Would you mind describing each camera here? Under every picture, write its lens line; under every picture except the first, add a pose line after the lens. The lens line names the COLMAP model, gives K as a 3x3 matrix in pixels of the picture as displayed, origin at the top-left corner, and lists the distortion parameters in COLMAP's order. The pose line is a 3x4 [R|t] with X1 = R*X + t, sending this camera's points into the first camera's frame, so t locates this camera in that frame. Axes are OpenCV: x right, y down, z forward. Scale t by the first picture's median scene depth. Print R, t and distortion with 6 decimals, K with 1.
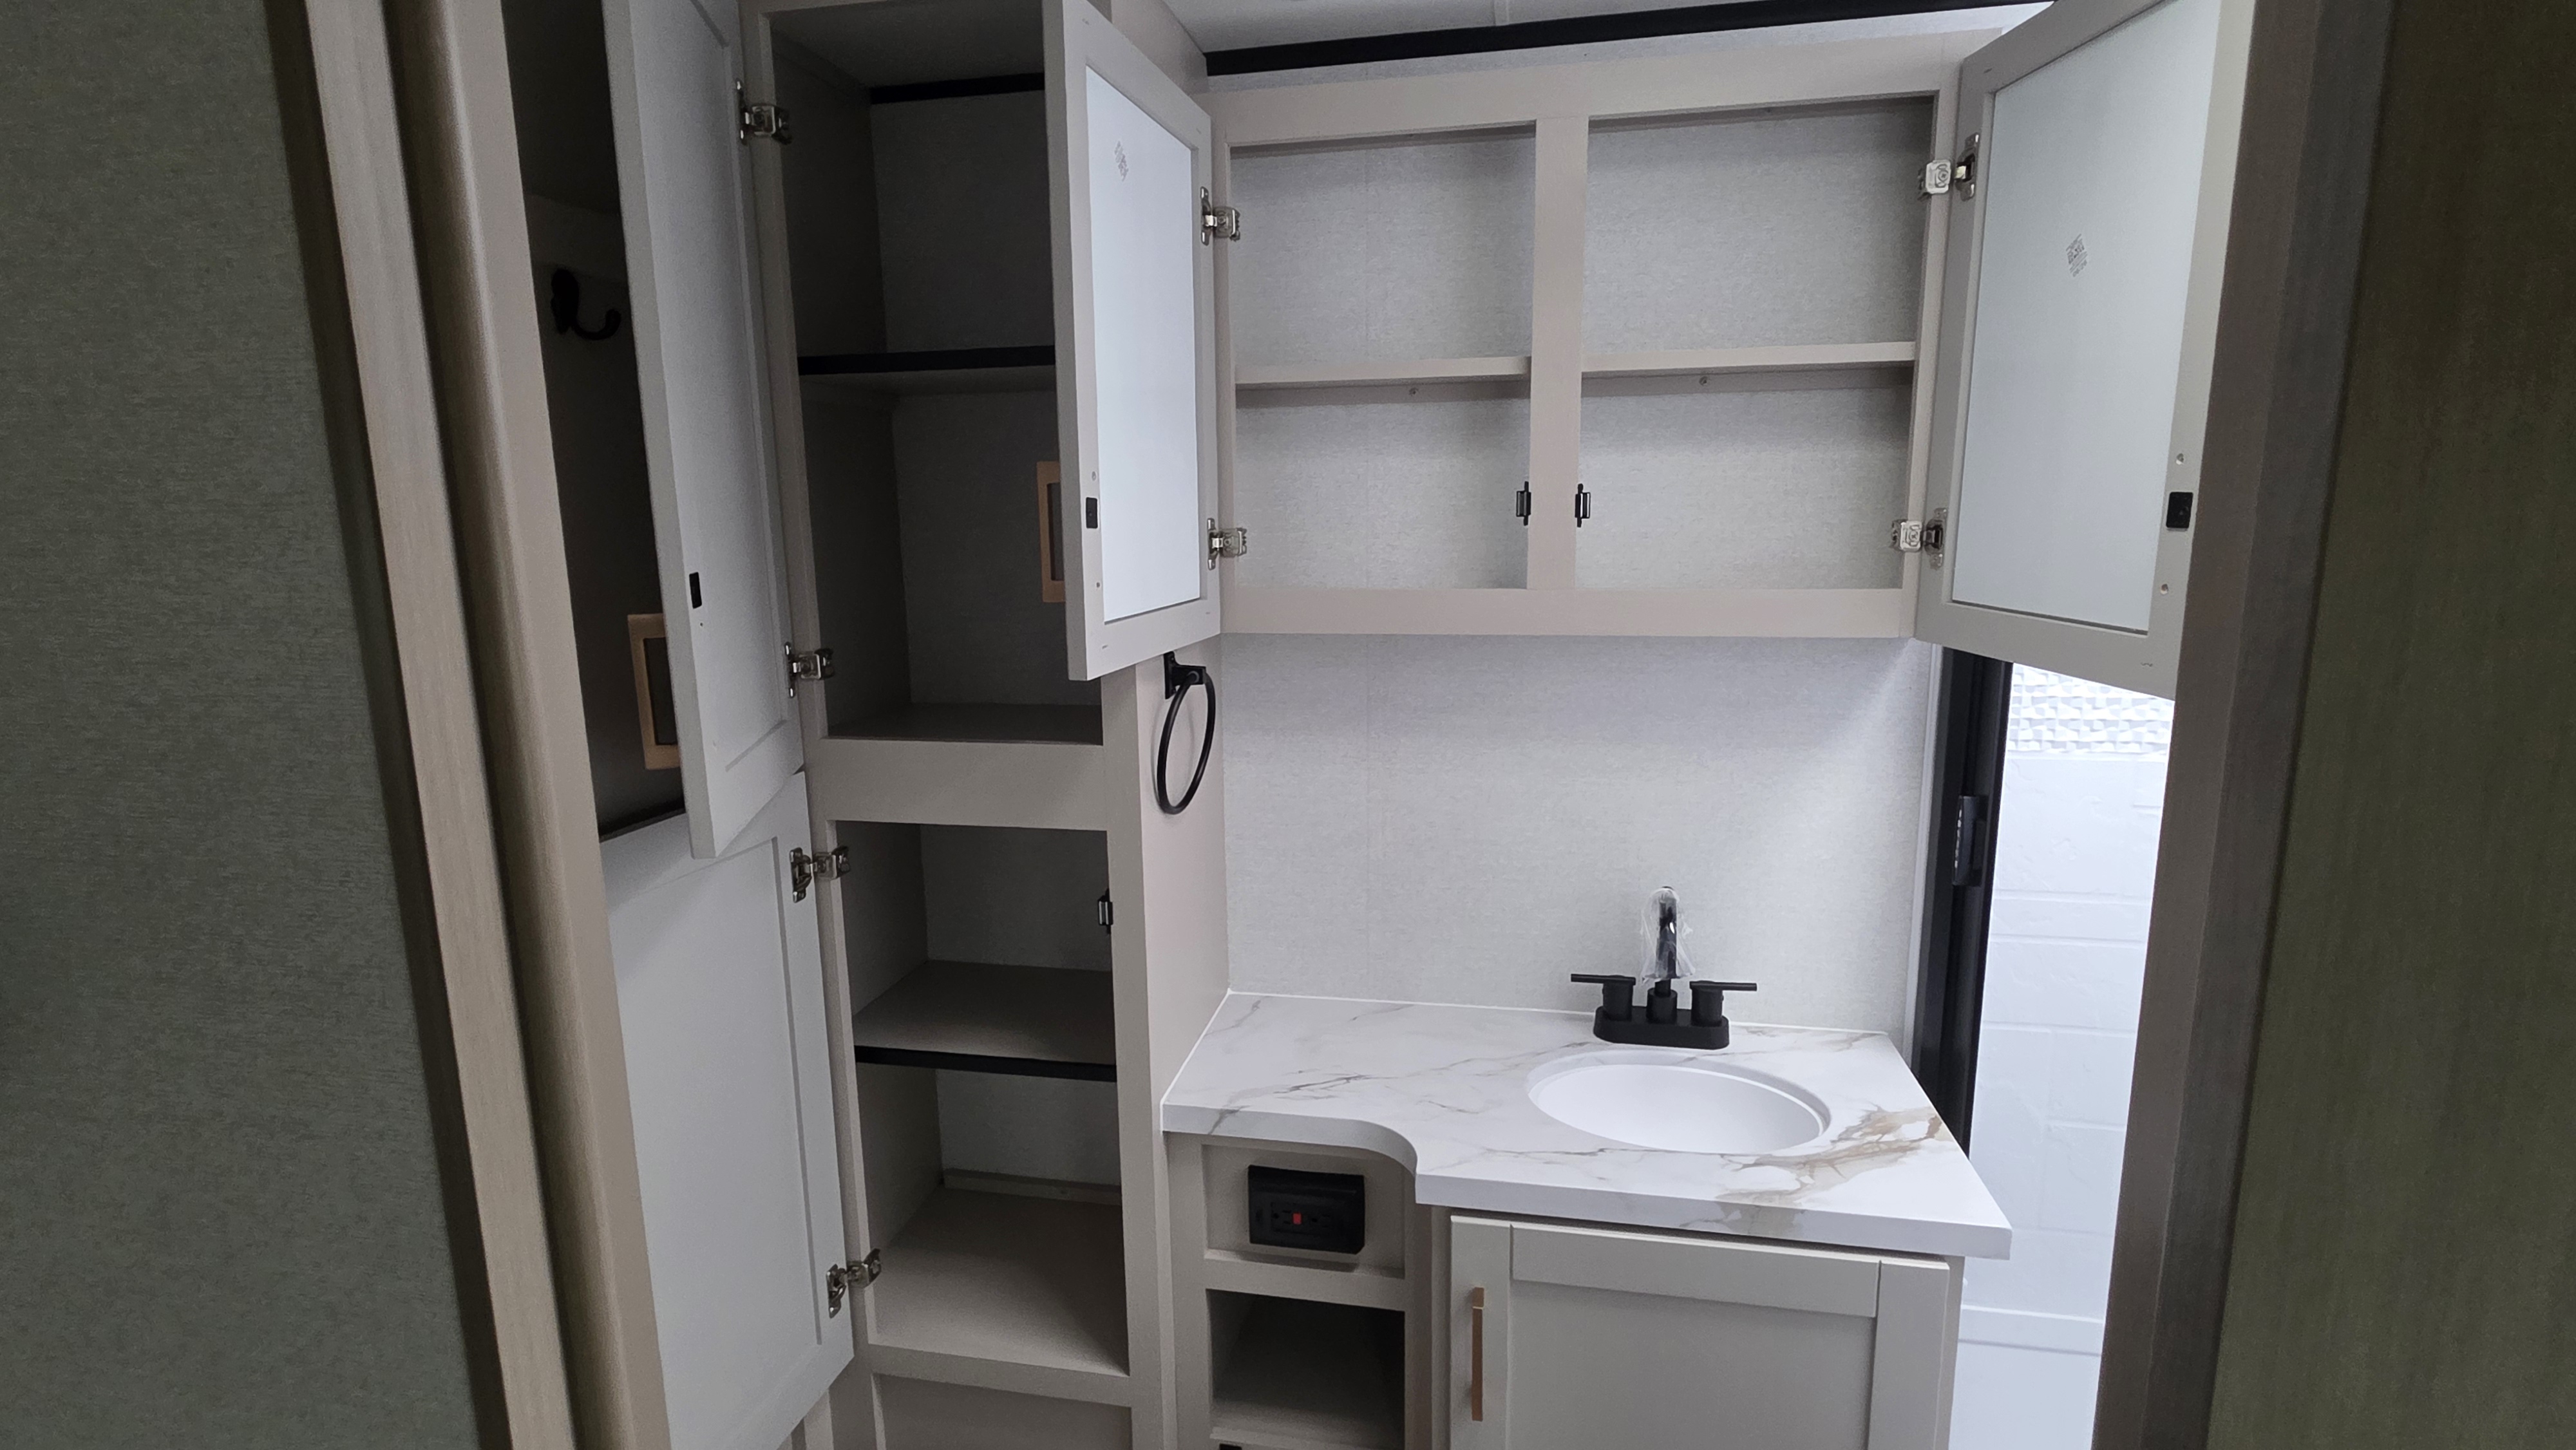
lens RADIAL K [[1247.9, 0, 1281.3], [0, 1247.9, 725.1], [0, 0, 1]] dist [0.000626, 0.000464]
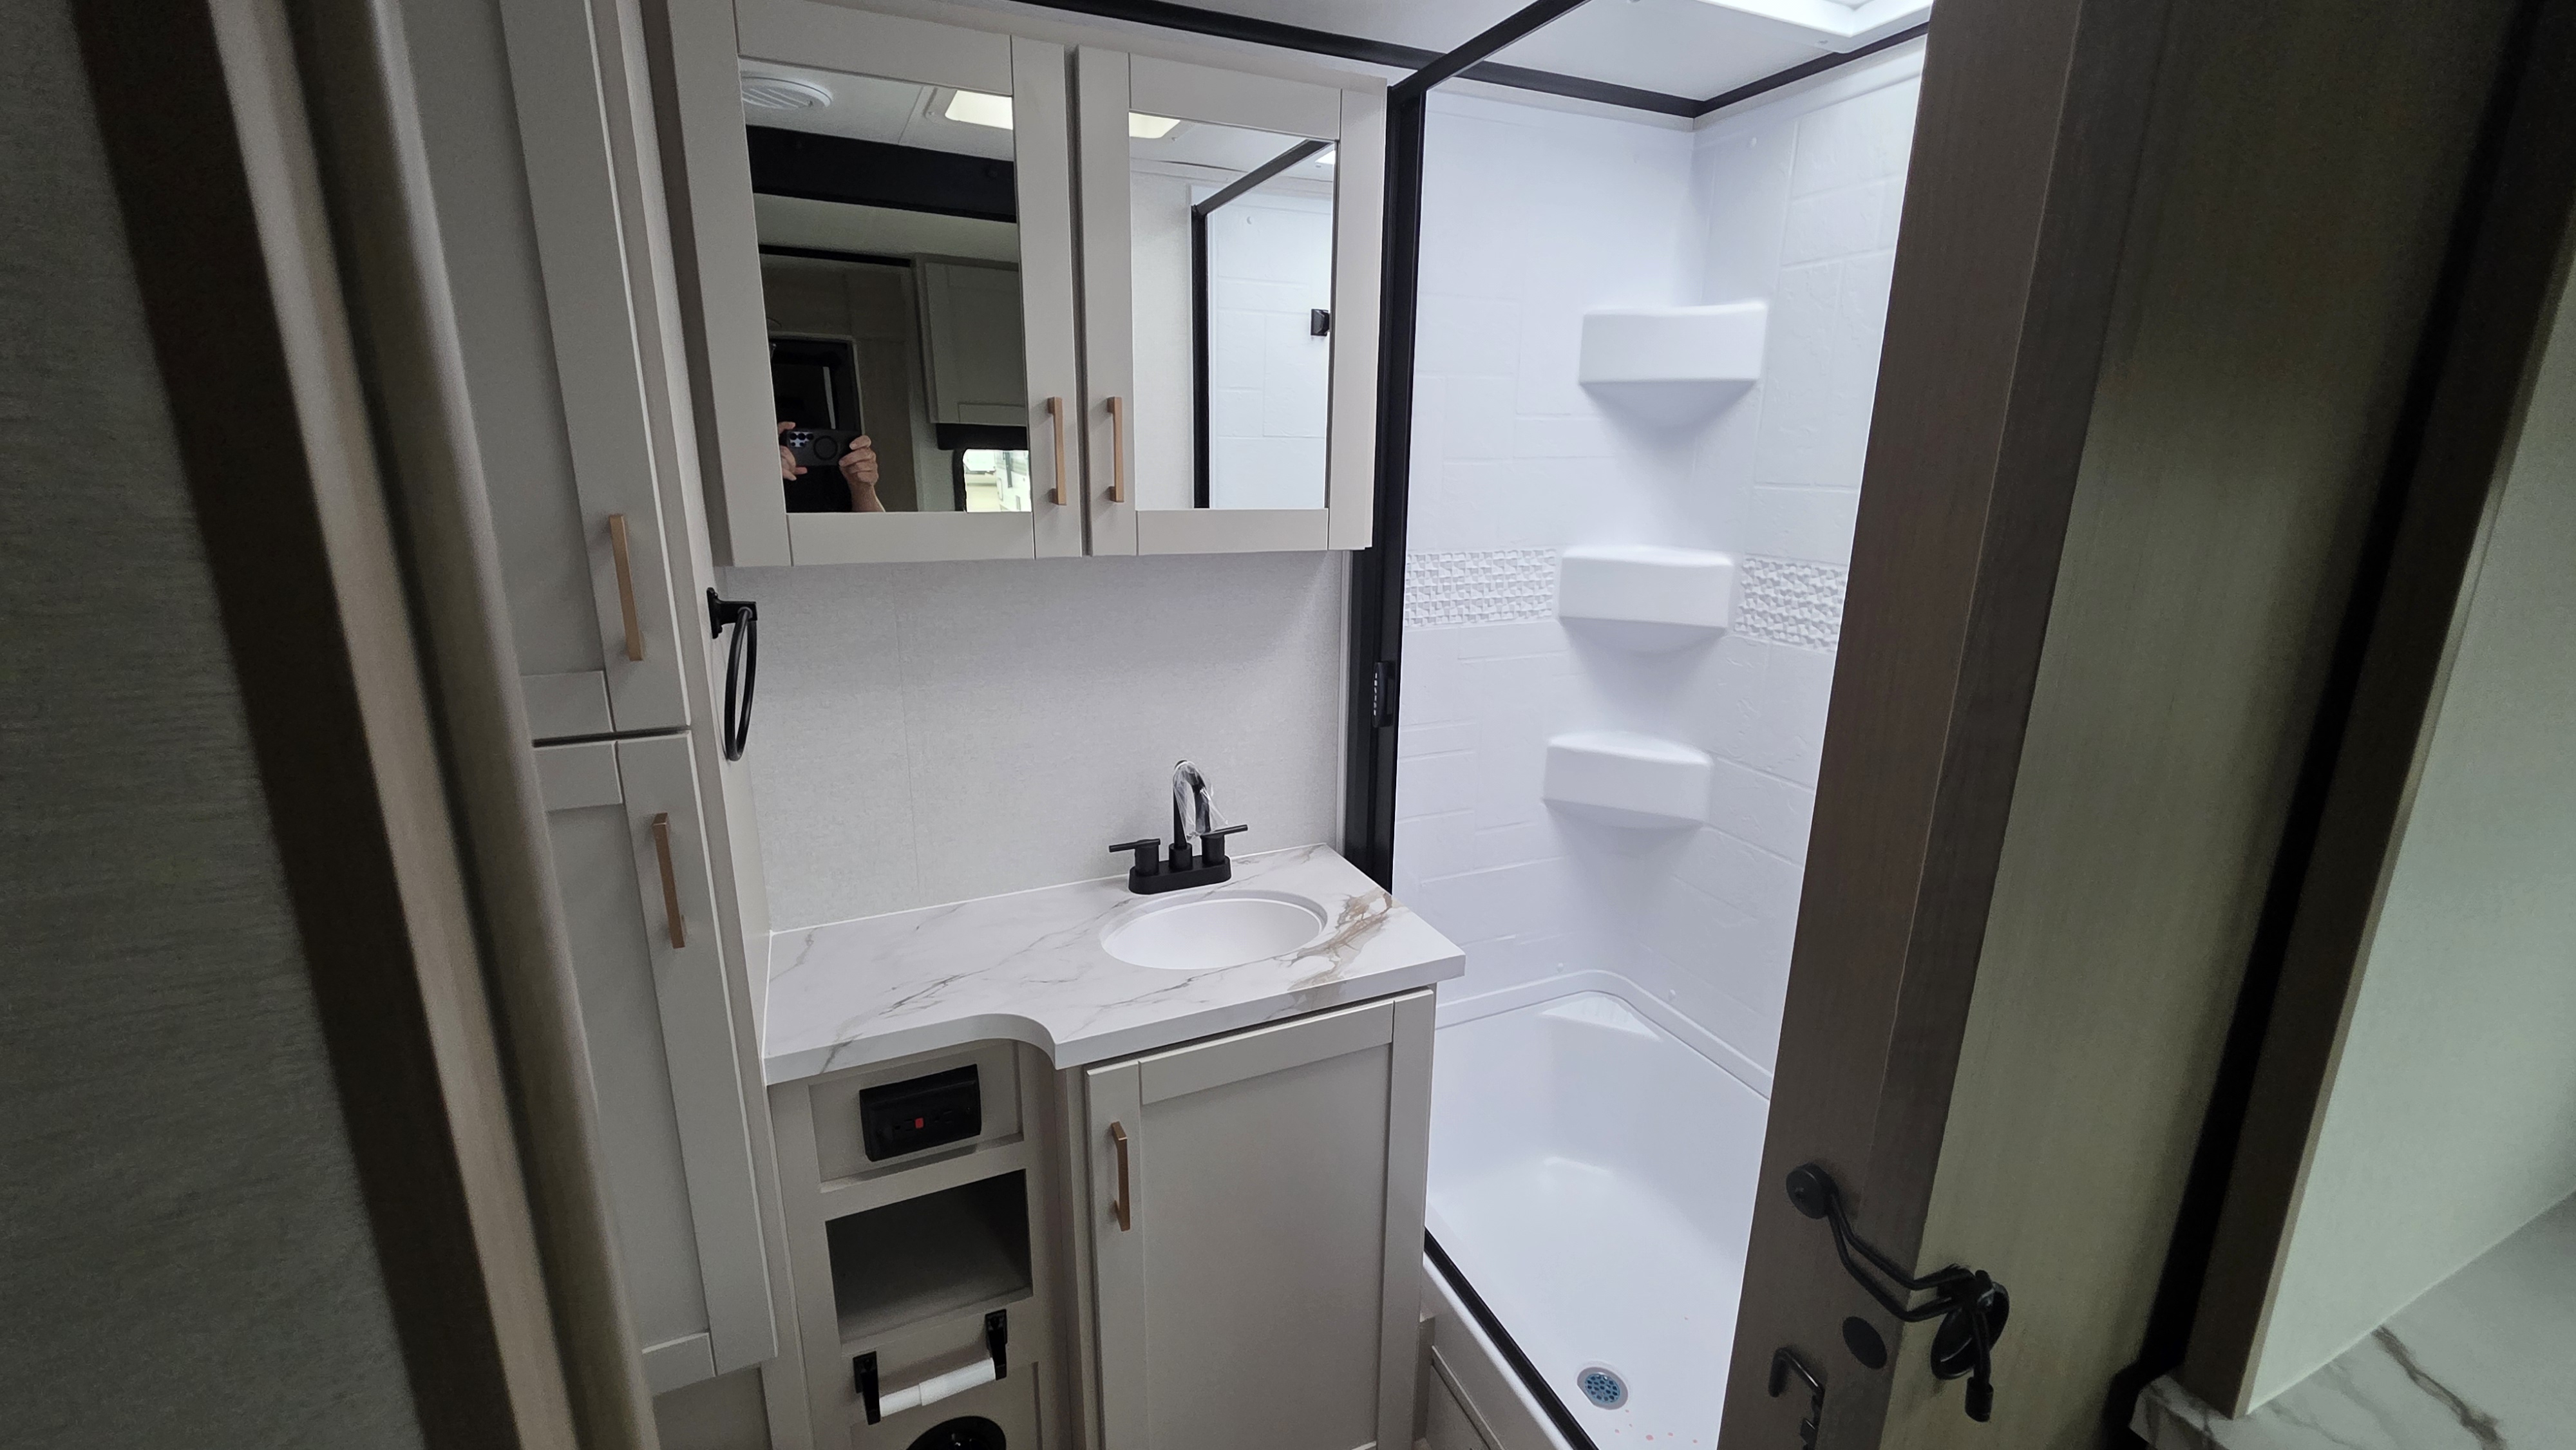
lens RADIAL K [[1035.7, 0, 1287.4], [0, 1035.7, 720.6], [0, 0, 1]] dist [0.003406, -0.000524]
pose [[0.809877, -0.126292, 0.572843, -0.192316], [0.082319, 0.991354, 0.102179, -0.004741], [-0.580795, -0.035597, 0.813271, 0.120069]]
